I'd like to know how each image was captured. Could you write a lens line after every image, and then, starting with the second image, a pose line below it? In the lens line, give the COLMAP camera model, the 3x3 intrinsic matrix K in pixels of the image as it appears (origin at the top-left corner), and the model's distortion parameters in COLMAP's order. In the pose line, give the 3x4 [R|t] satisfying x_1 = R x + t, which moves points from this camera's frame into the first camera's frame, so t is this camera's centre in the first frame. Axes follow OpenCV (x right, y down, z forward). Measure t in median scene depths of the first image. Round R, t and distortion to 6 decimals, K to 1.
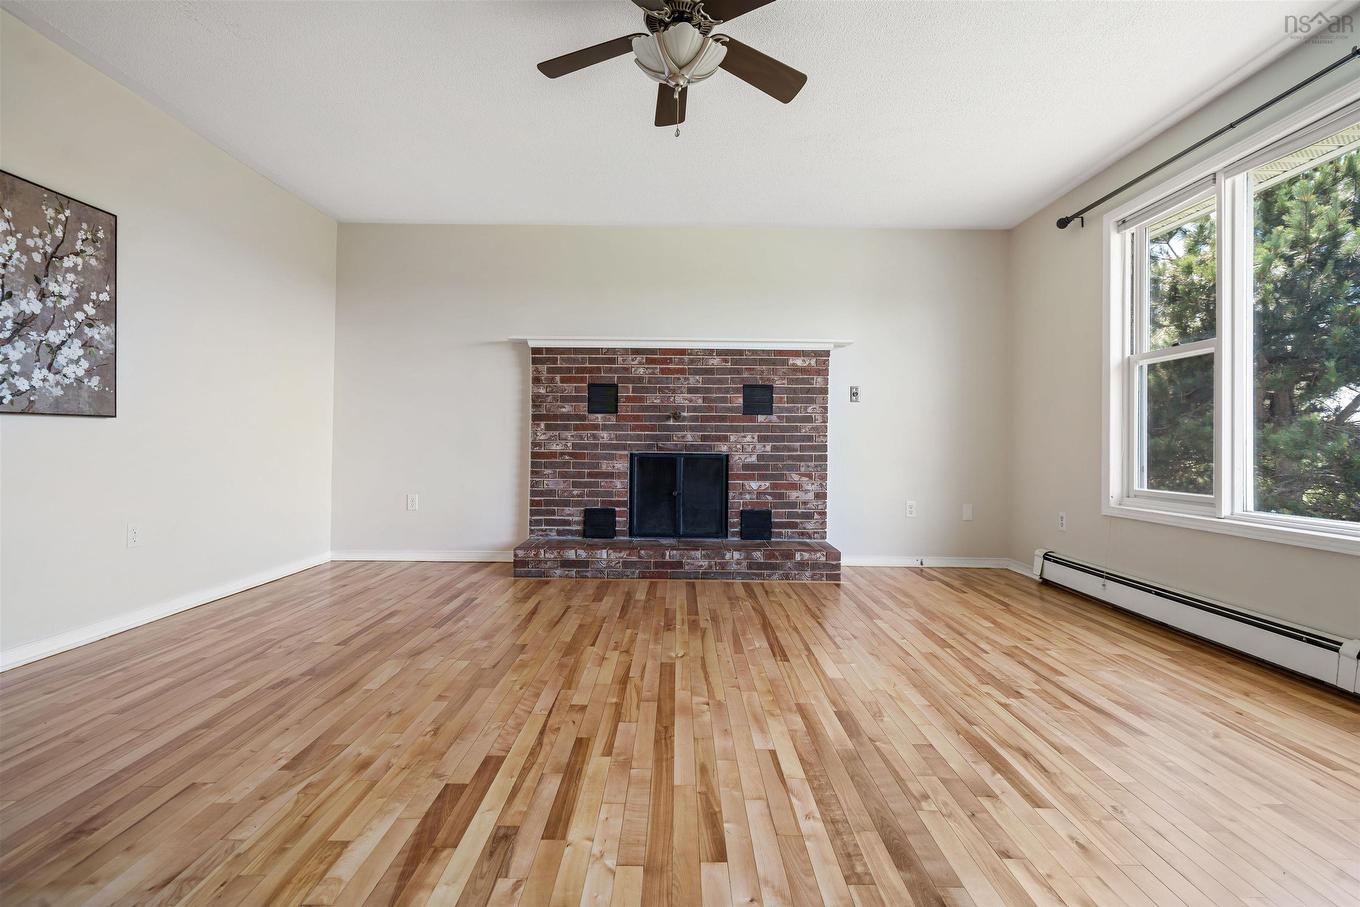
lens RADIAL K [[603.6, 0, 673.7], [0, 603.6, 443.9], [0, 0, 1]] dist [0.000788, -0.000164]
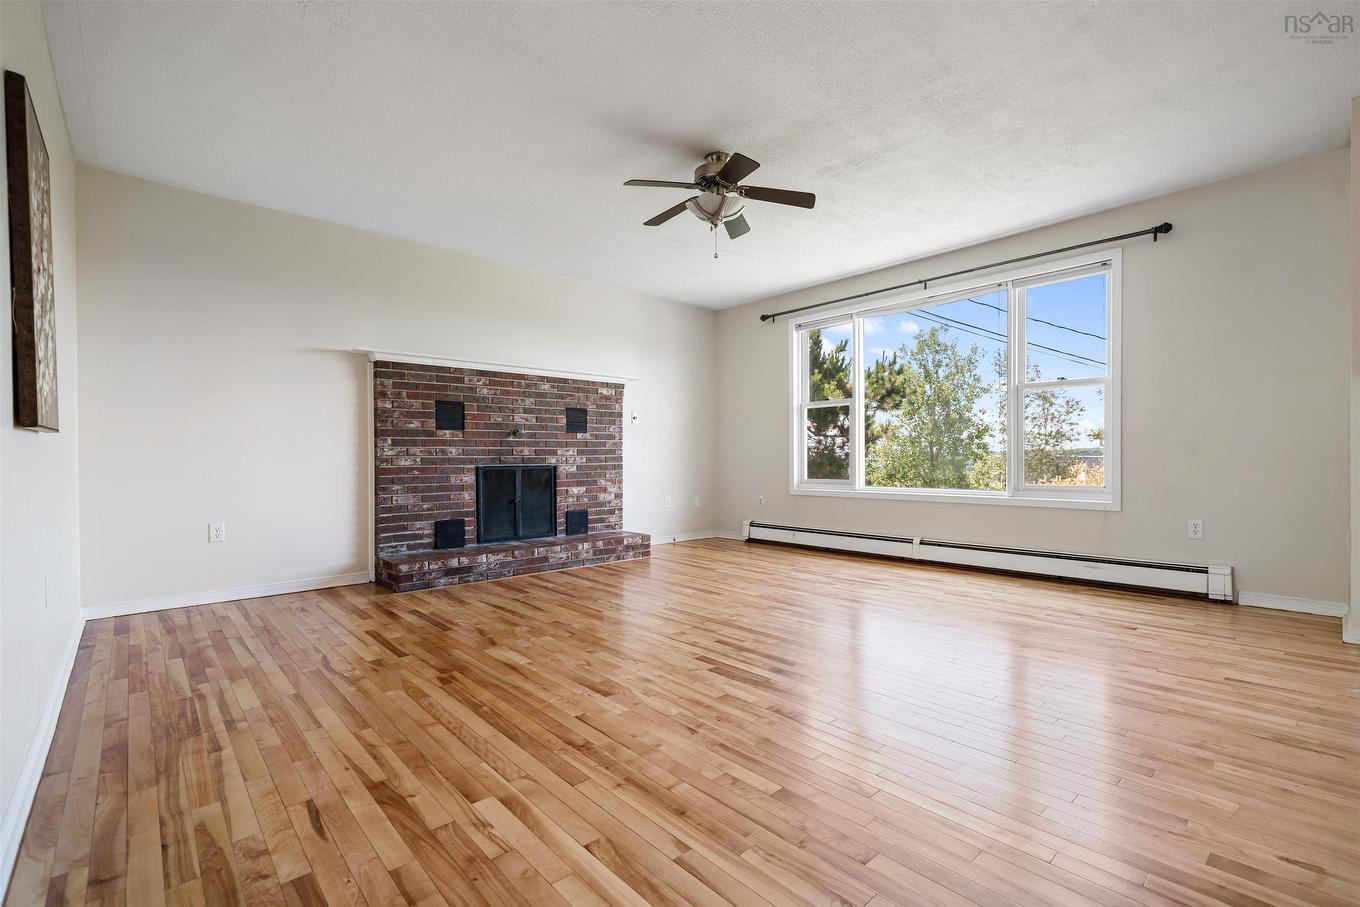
lens RADIAL K [[603.6, 0, 674.5], [0, 603.6, 473.3], [0, 0, 1]] dist [0.000788, -0.000164]
pose [[0.740701, -0.032764, 0.671035, -0.539678], [0.013676, 0.999339, 0.033697, -0.004614], [-0.671695, -0.015783, 0.740659, -0.042742]]
